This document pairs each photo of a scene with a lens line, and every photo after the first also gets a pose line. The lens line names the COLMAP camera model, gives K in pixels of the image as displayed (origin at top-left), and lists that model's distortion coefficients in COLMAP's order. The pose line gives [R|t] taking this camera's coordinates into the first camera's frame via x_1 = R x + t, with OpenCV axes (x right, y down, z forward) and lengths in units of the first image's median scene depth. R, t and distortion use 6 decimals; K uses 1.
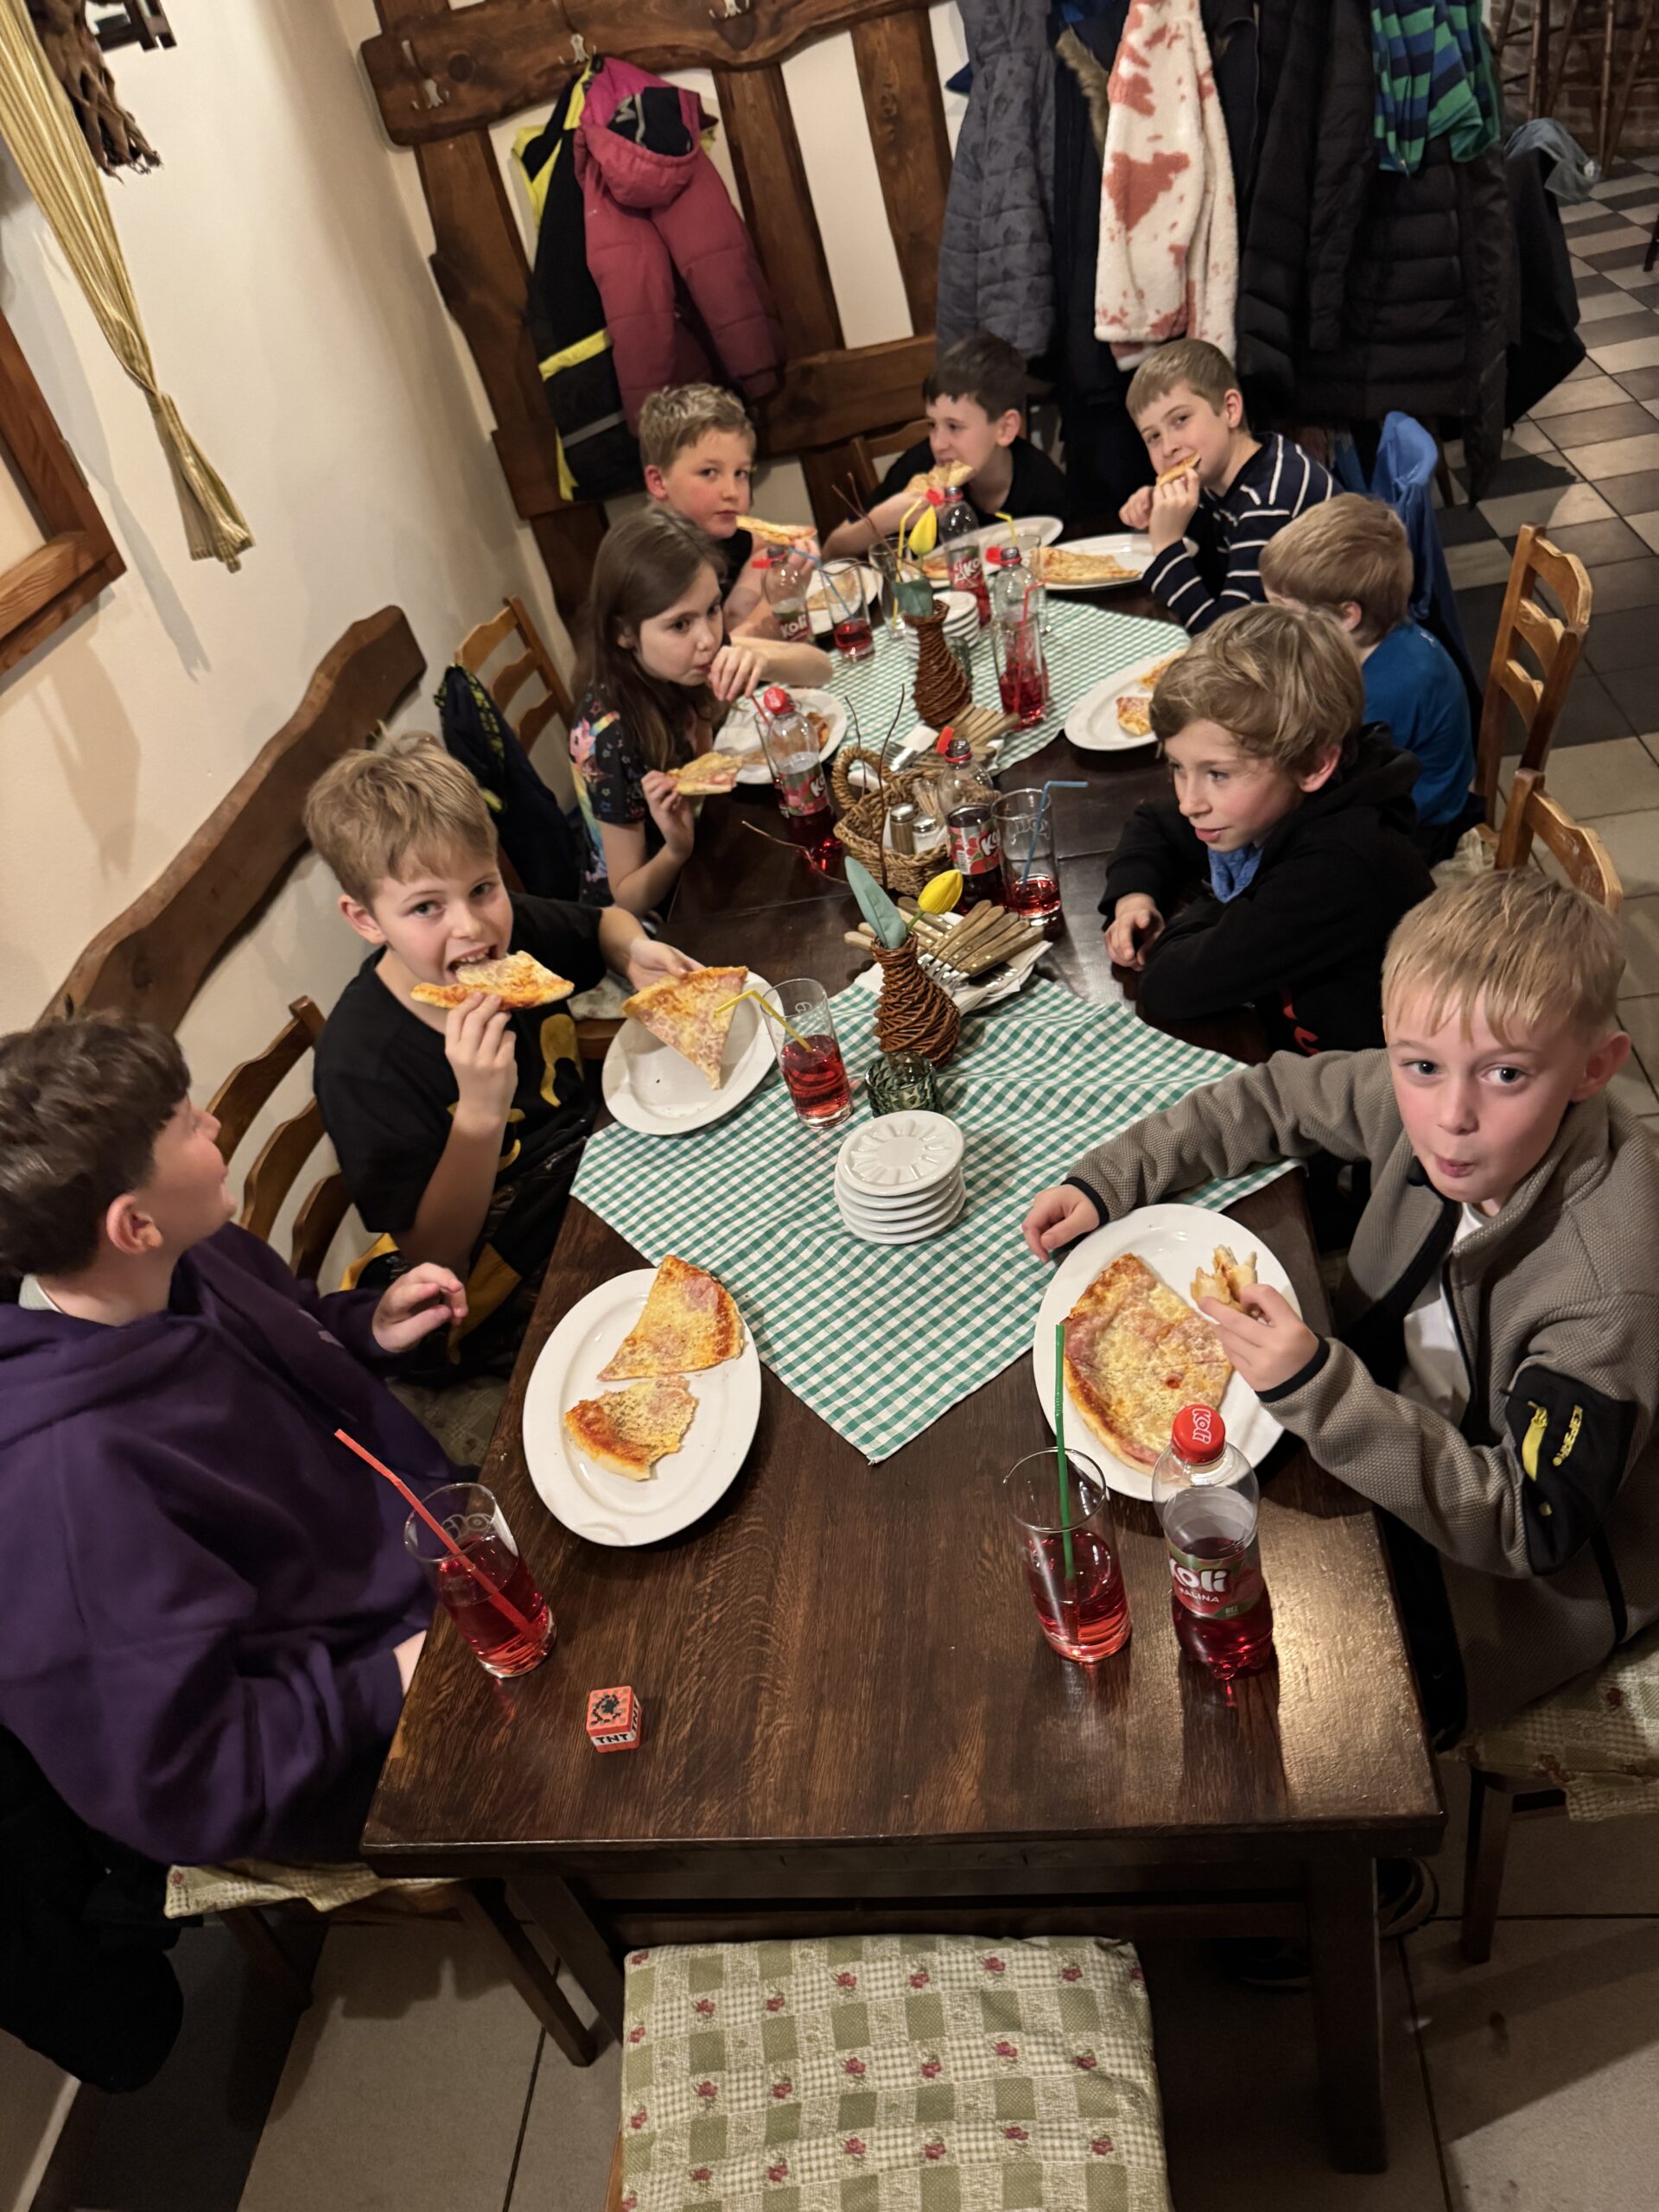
lens RADIAL K [[1533.3, 0, 829.5], [0, 1533.3, 1106.0], [0, 0, 1]] dist [-0.001937, -0.005913]
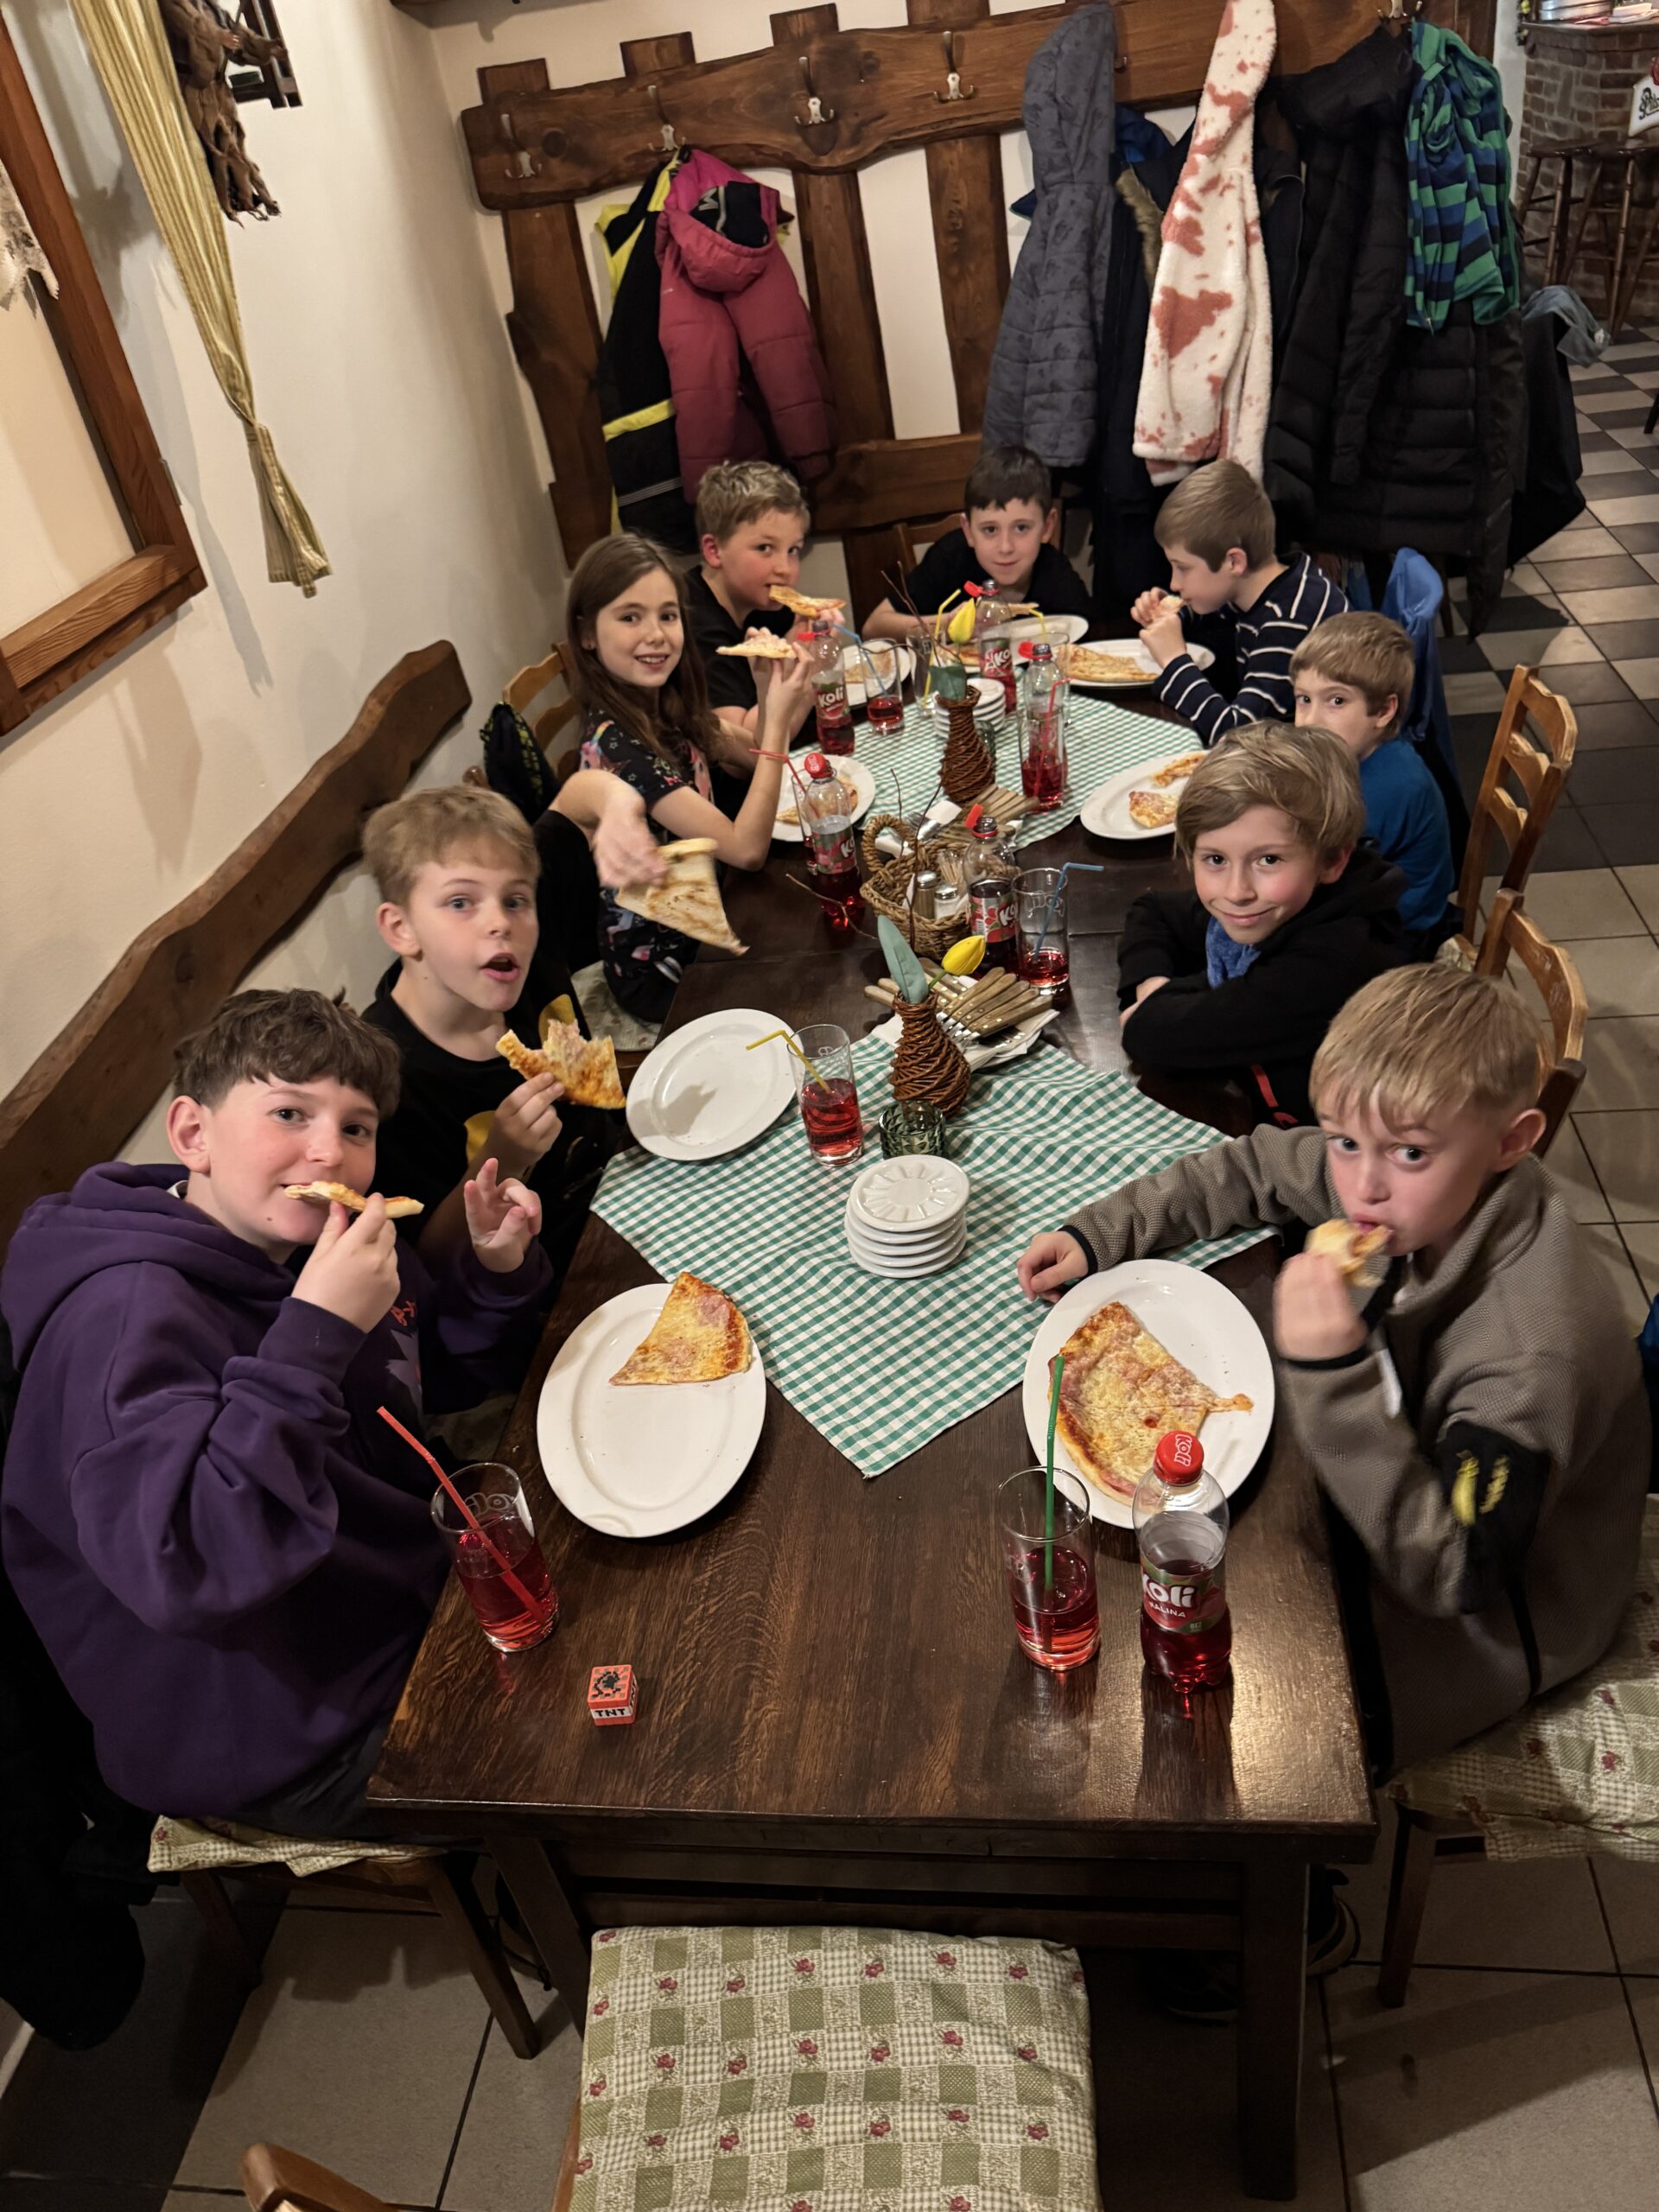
lens RADIAL K [[1573.1, 0, 829.5], [0, 1573.1, 1106.0], [0, 0, 1]] dist [-0.001333, -0.001838]
pose [[0.996141, 0.082402, 0.030205, -0.044692], [-0.081017, 0.995718, -0.044516, 0.022097], [-0.033744, 0.041897, 0.998552, -0.090788]]
